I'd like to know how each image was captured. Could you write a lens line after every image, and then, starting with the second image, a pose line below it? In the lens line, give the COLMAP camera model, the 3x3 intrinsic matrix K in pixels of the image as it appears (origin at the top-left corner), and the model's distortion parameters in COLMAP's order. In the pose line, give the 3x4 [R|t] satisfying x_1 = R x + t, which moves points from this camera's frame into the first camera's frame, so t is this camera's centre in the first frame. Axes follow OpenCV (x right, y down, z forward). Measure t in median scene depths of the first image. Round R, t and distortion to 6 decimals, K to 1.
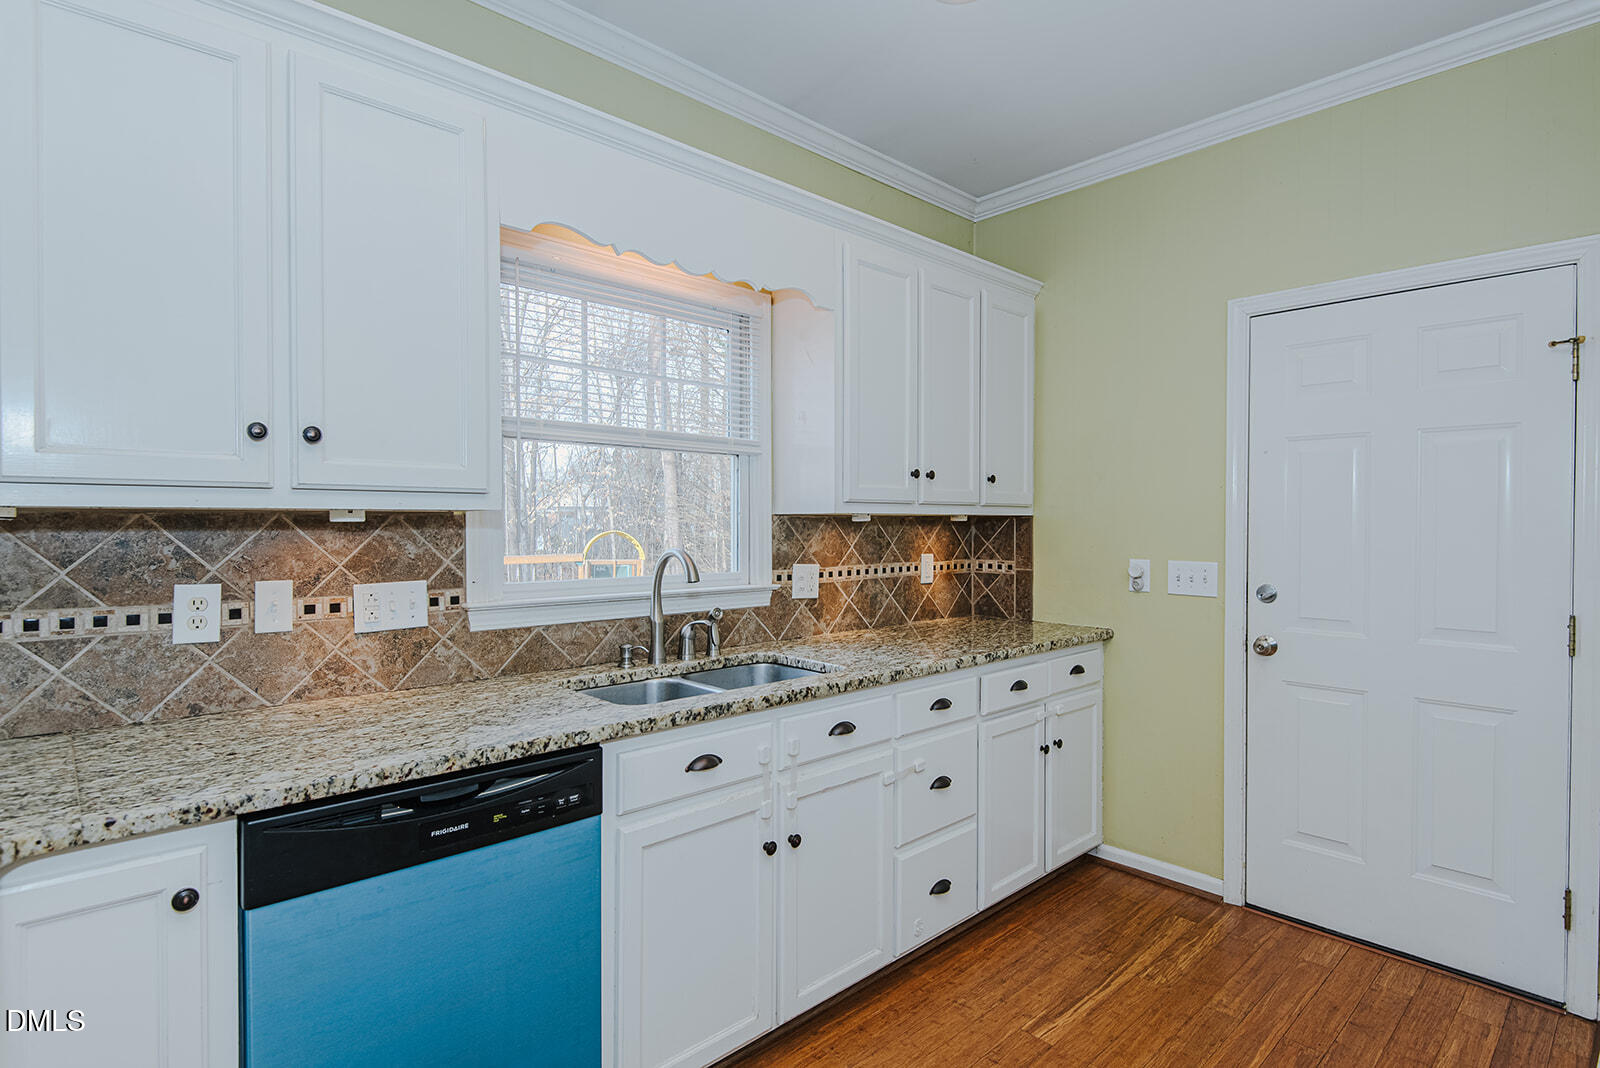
lens RADIAL K [[799.3, 0, 800.0], [0, 799.3, 534.0], [0, 0, 1]] dist [0.033835, -0.025174]
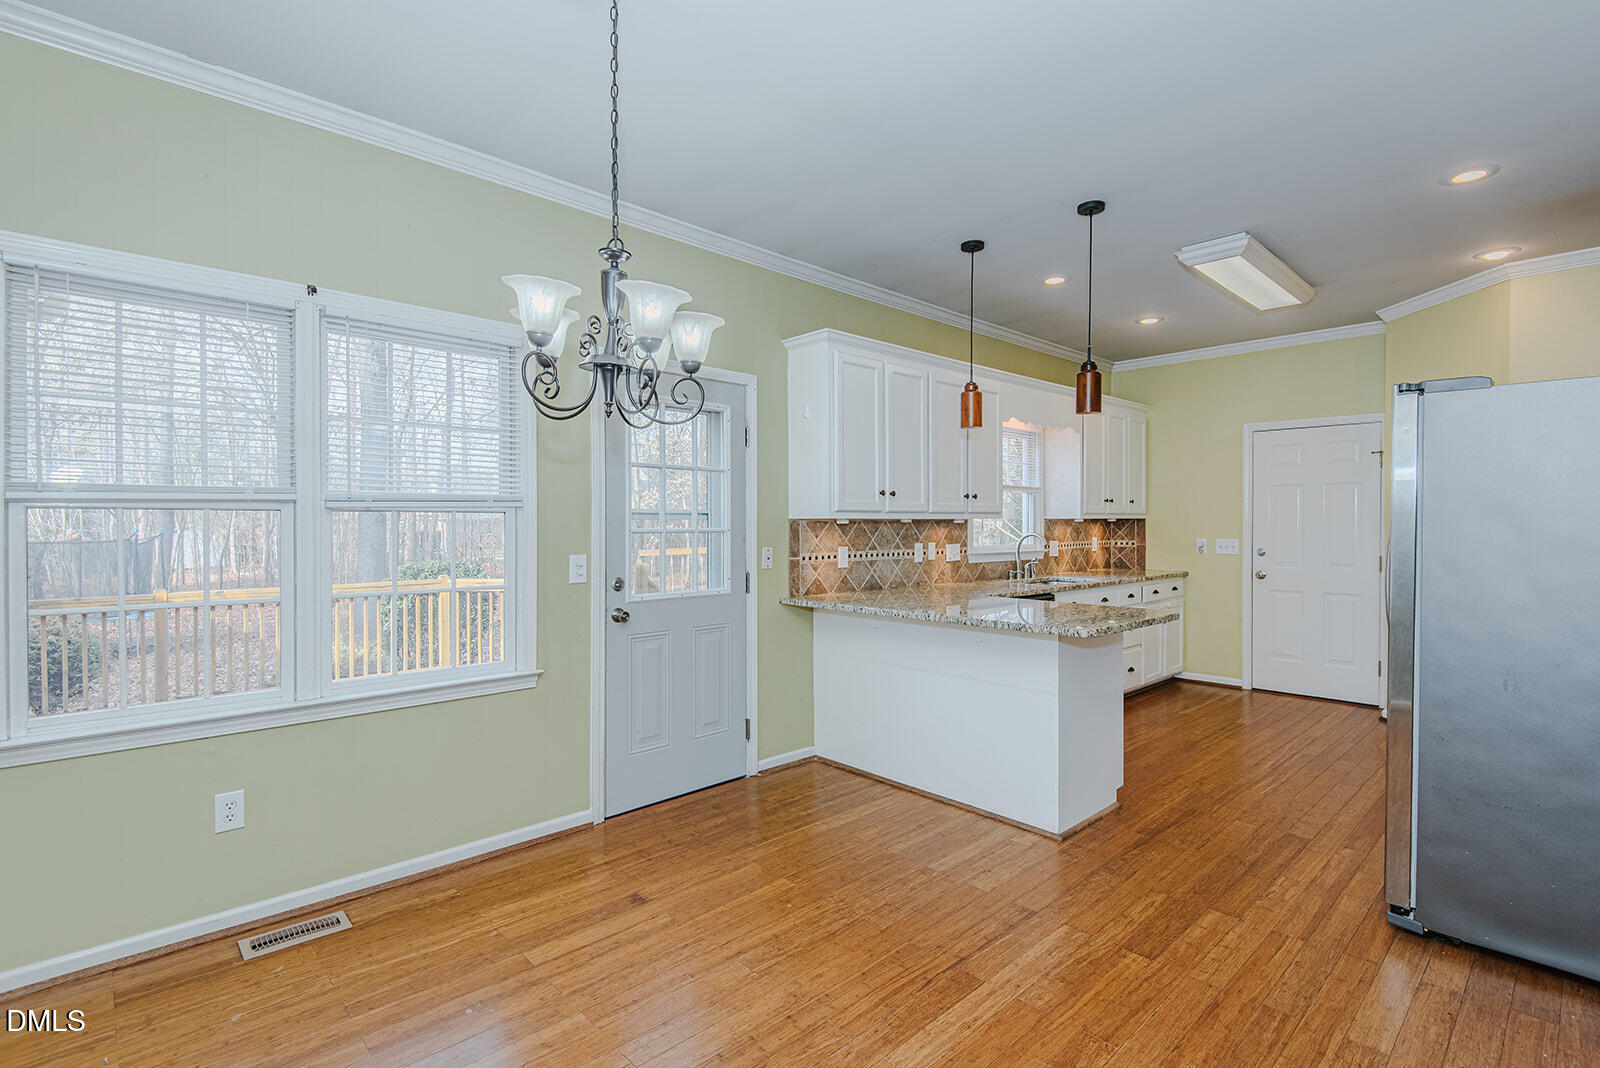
lens RADIAL K [[762.7, 0, 810.8], [0, 762.7, 530.6], [0, 0, 1]] dist [0.036668, -0.029263]
pose [[0.999851, -0.002996, 0.017026, -0.990597], [0.003023, 0.999994, -0.001521, 0.014422], [-0.017021, 0.001572, 0.999854, -1.567752]]
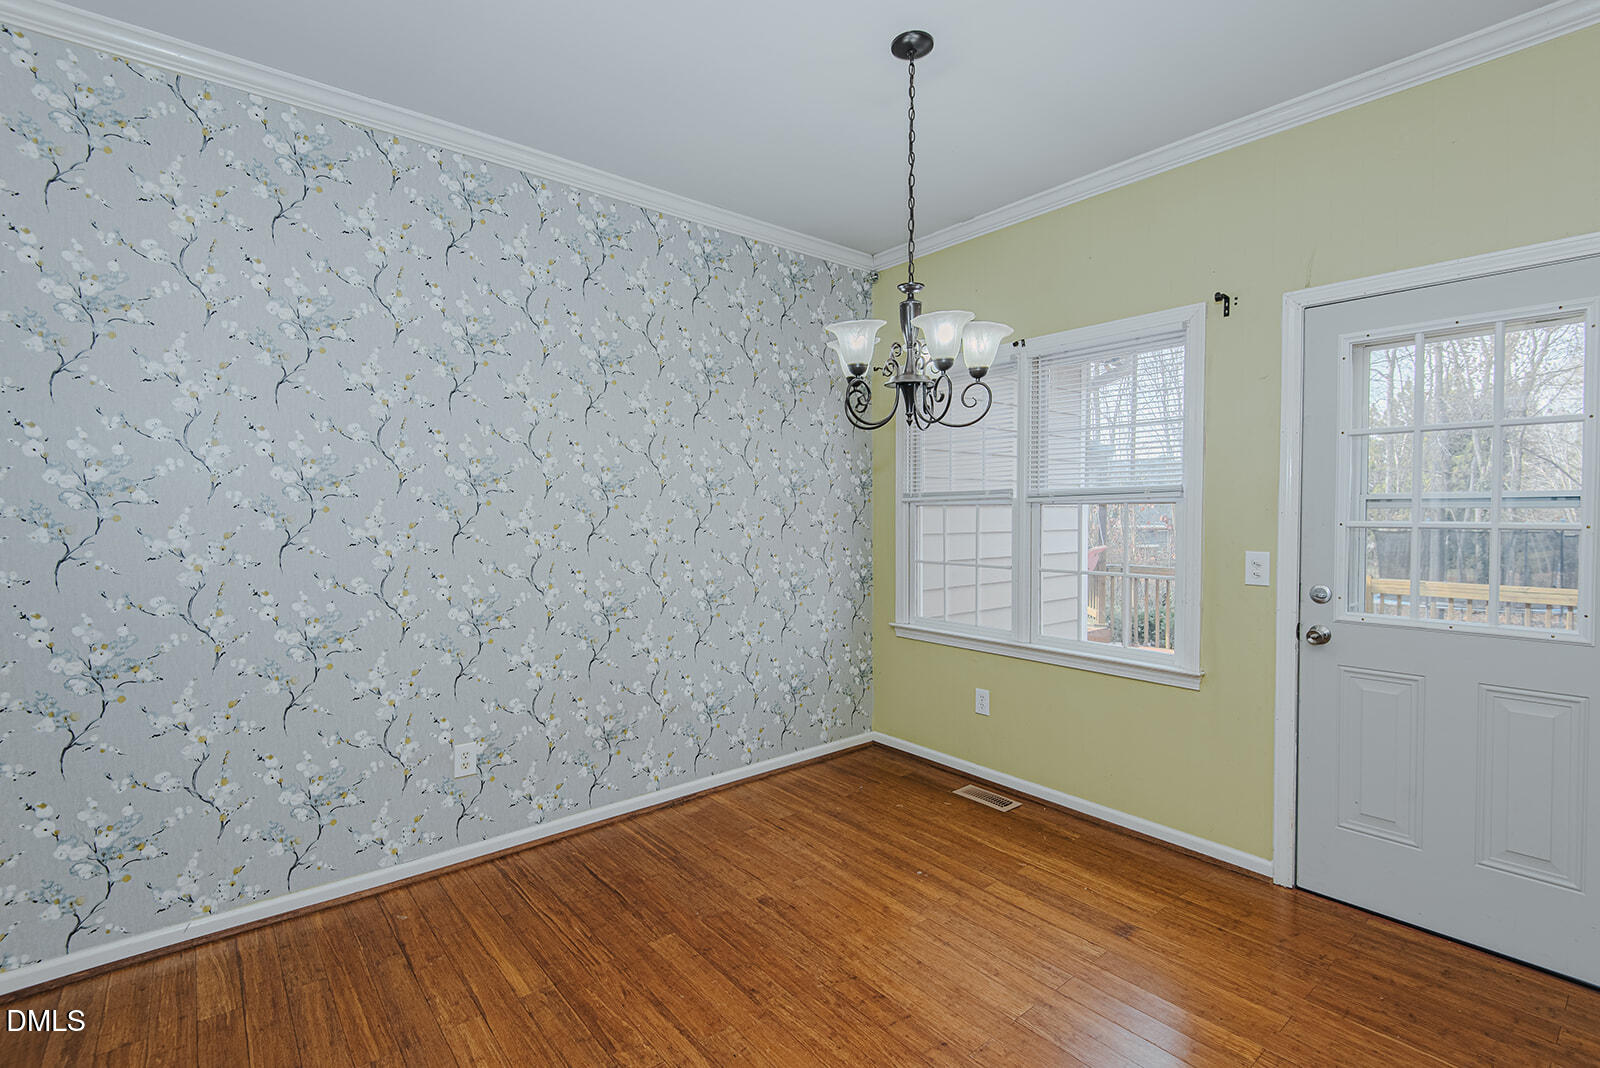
lens RADIAL K [[731.0, 0, 804.5], [0, 731.0, 532.4], [0, 0, 1]] dist [0.042495, -0.027802]
pose [[-0.046865, 0.027020, -0.998536, -0.119729], [-0.014220, 0.999515, 0.027714, 0.001309], [0.998800, 0.015498, -0.046458, -0.701438]]
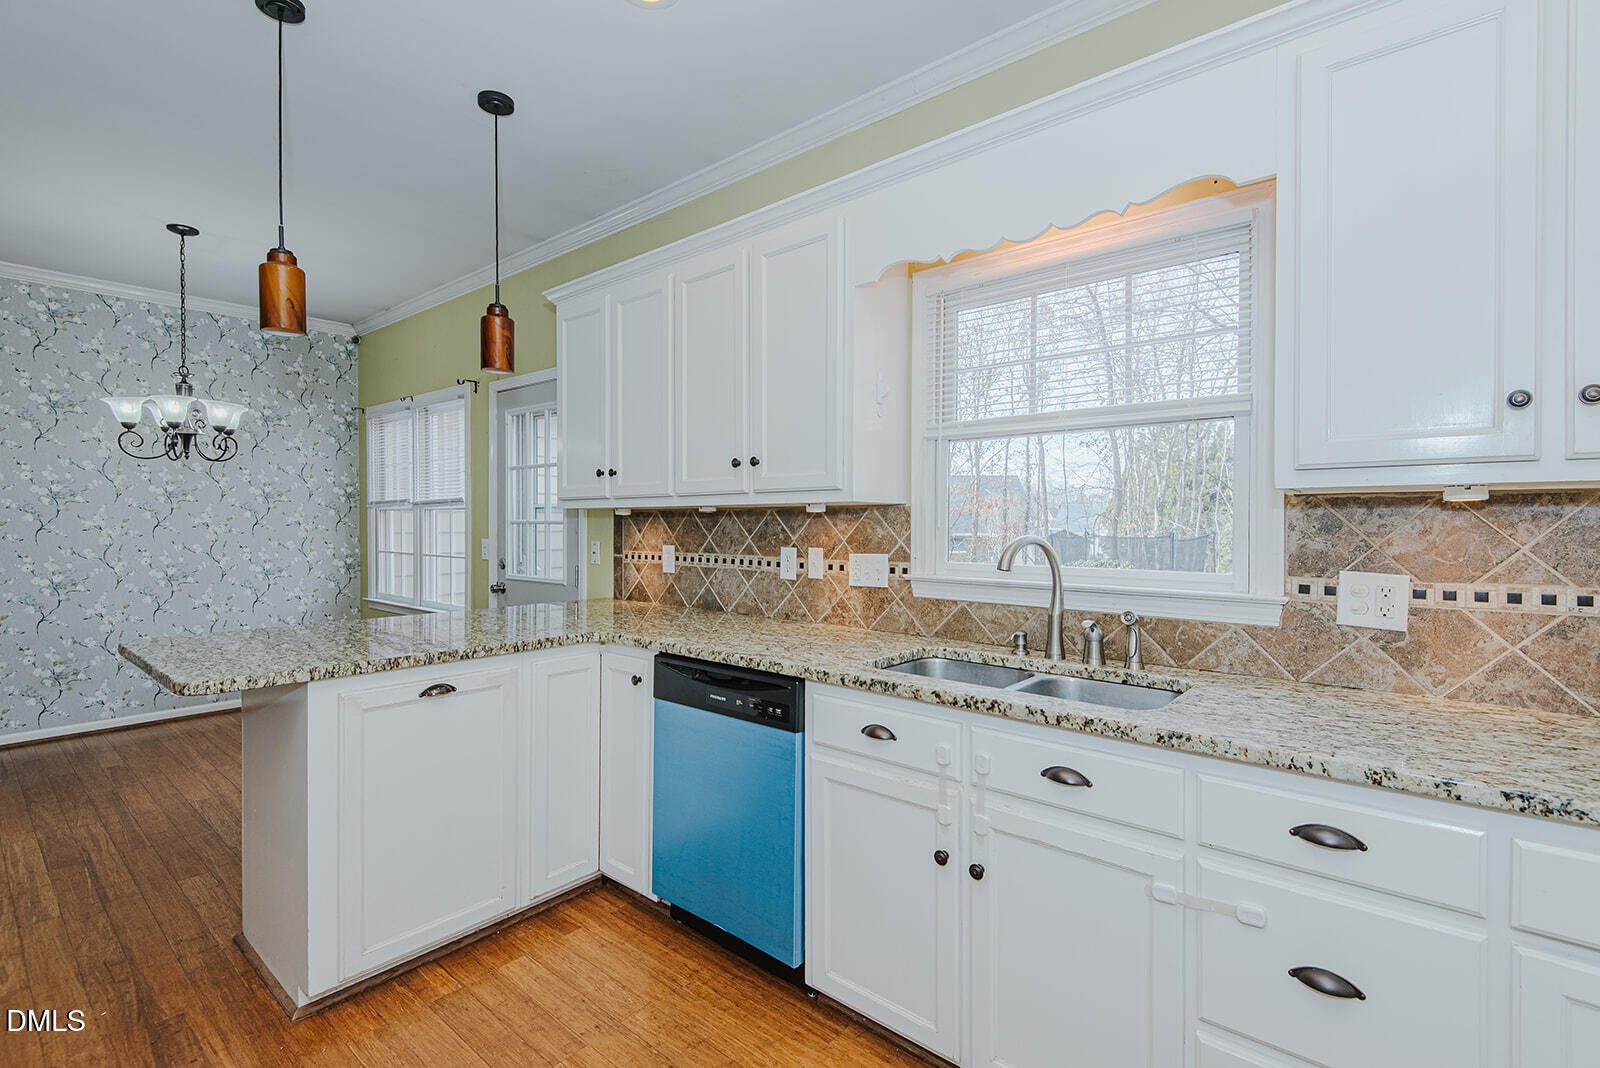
lens RADIAL K [[731.0, 0, 804.5], [0, 731.0, 532.4], [0, 0, 1]] dist [0.042495, -0.027802]
pose [[0.114554, 0.009722, -0.993369, 0.735792], [-0.015537, 0.999847, 0.007994, 0.012127], [0.993295, 0.014518, 0.114688, 0.694017]]
